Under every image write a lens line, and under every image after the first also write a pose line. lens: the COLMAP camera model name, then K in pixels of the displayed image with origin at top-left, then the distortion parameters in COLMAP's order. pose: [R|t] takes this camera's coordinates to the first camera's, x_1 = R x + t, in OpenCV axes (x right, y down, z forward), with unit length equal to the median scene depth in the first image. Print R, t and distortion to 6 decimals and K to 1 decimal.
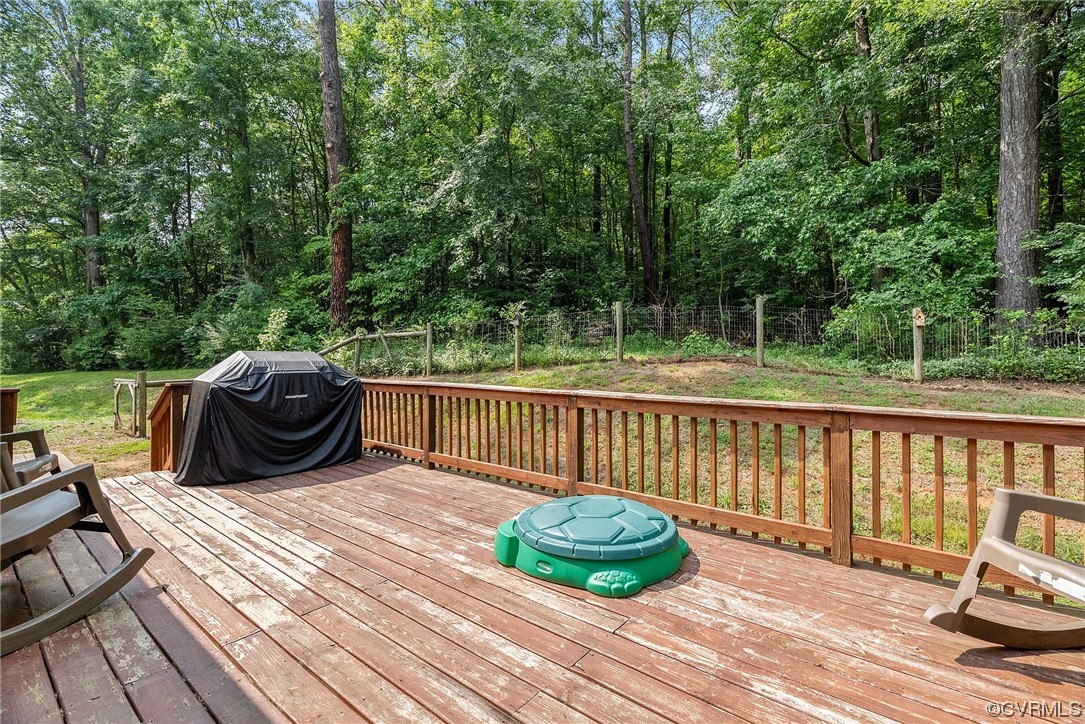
lens RADIAL K [[489.5, 0, 545.0], [0, 489.5, 359.6], [0, 0, 1]] dist [-0.013566, 0.004214]
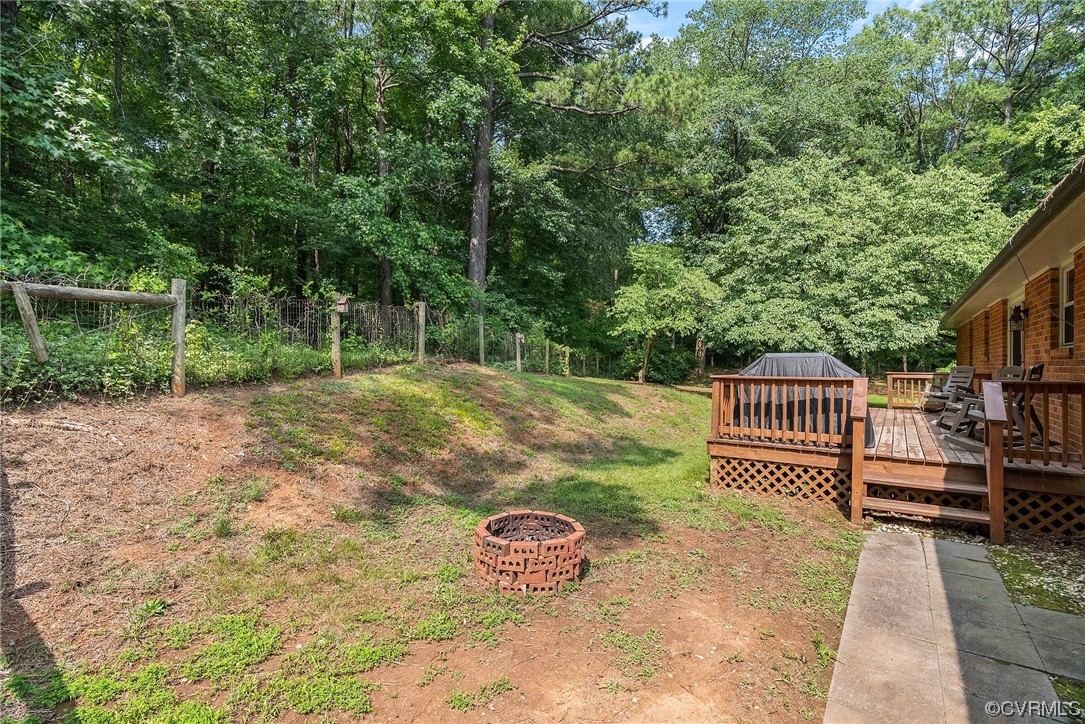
lens RADIAL K [[489.5, 0, 547.8], [0, 489.5, 365.9], [0, 0, 1]] dist [-0.013566, 0.004214]
pose [[-0.053779, -0.007543, 0.998524, -3.415675], [-0.001508, 0.999971, 0.007473, 0.020626], [-0.998552, -0.001104, -0.053788, 3.279255]]
